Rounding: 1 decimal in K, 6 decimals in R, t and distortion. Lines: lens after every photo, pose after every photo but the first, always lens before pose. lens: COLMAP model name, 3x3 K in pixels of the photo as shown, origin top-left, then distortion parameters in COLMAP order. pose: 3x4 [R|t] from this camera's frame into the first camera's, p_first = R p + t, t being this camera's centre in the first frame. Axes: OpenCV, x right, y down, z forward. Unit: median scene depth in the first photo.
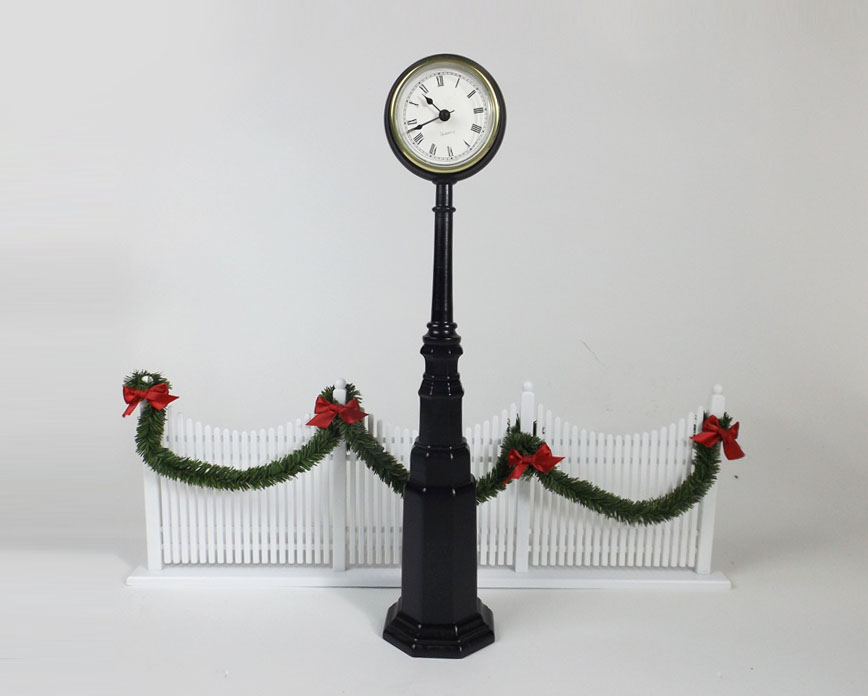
lens RADIAL K [[638.3, 0, 434.8], [0, 638.3, 375.6], [0, 0, 1]] dist [0.024095, -0.000510]
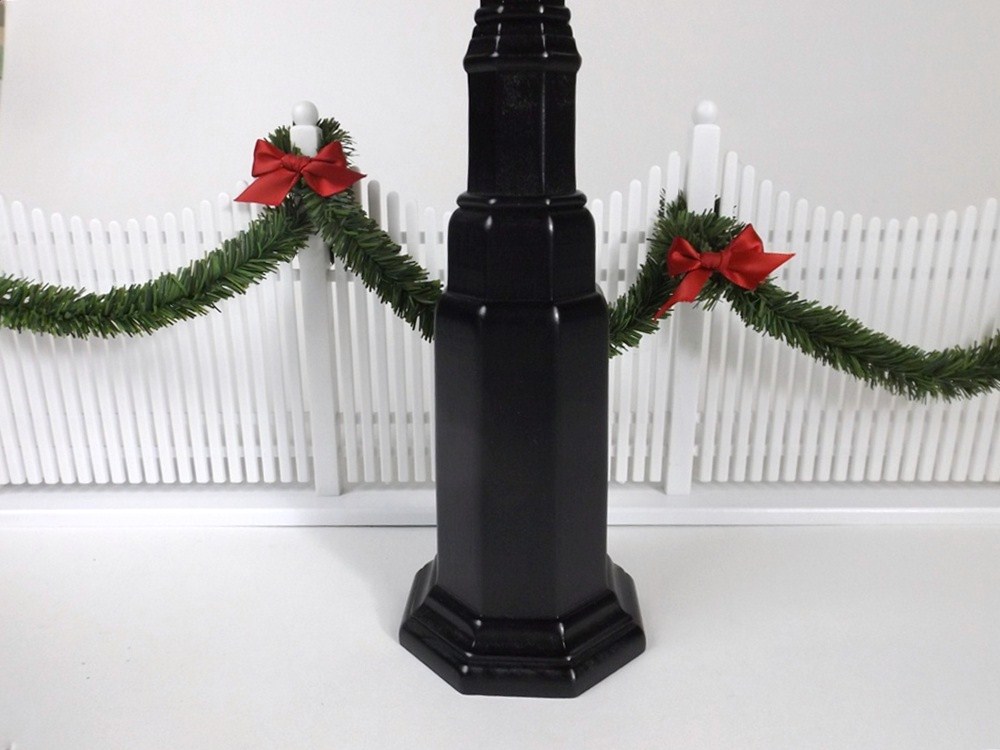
lens RADIAL K [[718.7, 0, 500.0], [0, 718.7, 375.0], [0, 0, 1]] dist [0.003599, 0.002933]
pose [[0.999826, -0.011888, -0.014387, 0.000482], [0.013967, 0.987924, 0.154310, 0.125136], [0.012379, -0.154484, 0.987918, 0.458272]]
